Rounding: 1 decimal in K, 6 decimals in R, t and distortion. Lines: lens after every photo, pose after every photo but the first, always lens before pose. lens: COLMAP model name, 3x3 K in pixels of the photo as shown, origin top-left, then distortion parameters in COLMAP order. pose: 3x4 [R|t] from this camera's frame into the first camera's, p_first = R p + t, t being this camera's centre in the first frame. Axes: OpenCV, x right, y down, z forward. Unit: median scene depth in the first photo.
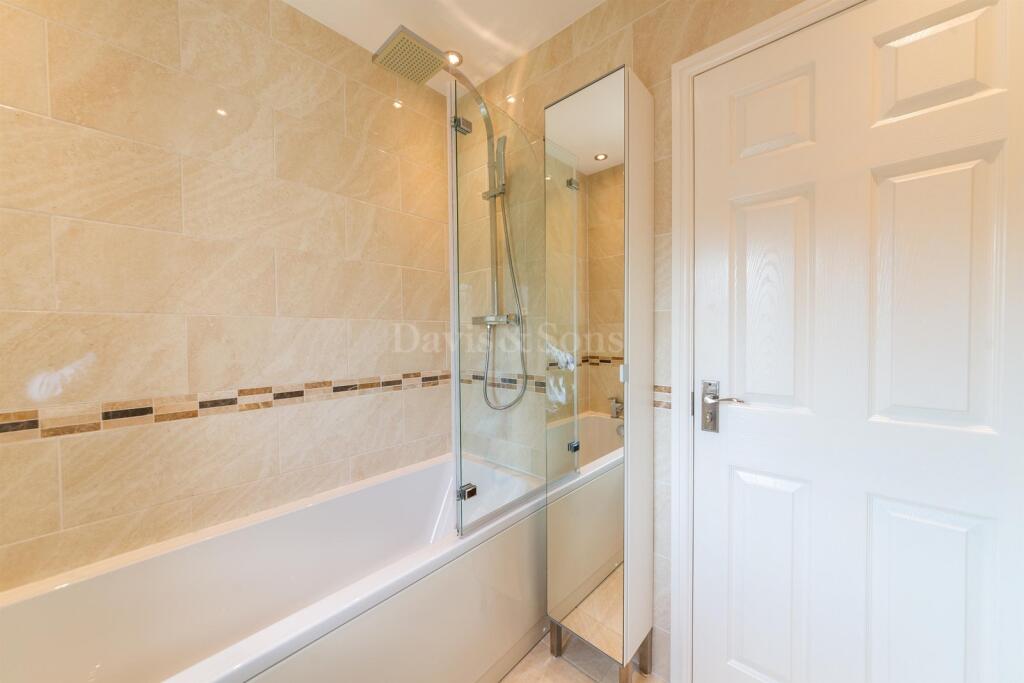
lens RADIAL K [[363.4, 0, 513.0], [0, 363.4, 338.9], [0, 0, 1]] dist [-0.001612, 0.000364]
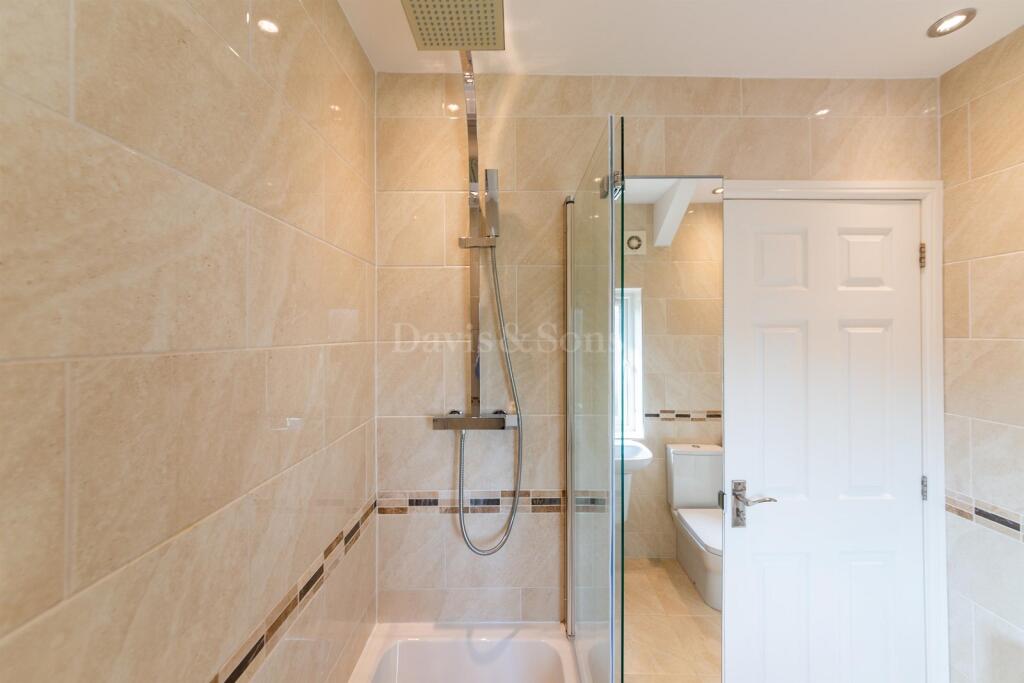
lens RADIAL K [[362.9, 0, 512.6], [0, 362.9, 329.0], [0, 0, 1]] dist [0.000254, -0.000050]
pose [[0.734689, 0.013485, 0.678270, -0.557183], [0.005366, 0.999656, -0.025688, -0.250144], [-0.678382, 0.022512, 0.734364, 0.512673]]
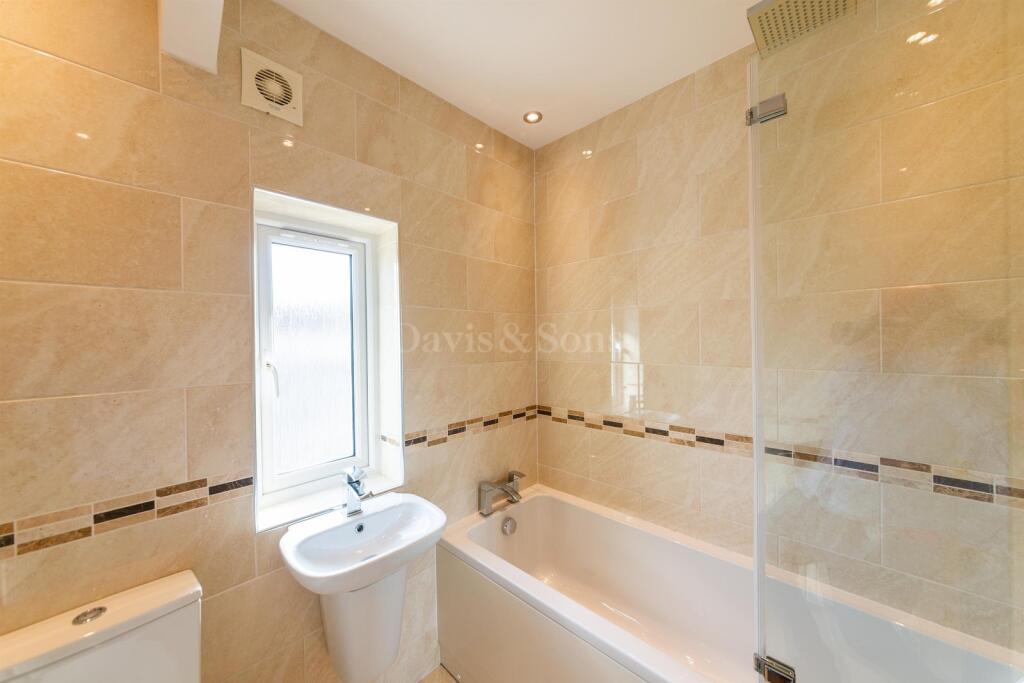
lens RADIAL K [[363.4, 0, 513.0], [0, 363.4, 338.9], [0, 0, 1]] dist [-0.001612, 0.000364]
pose [[-0.033540, 0.012815, -0.999355, 0.424554], [0.003853, 0.999912, 0.012692, -0.147327], [0.999430, -0.003424, -0.033586, 0.450615]]
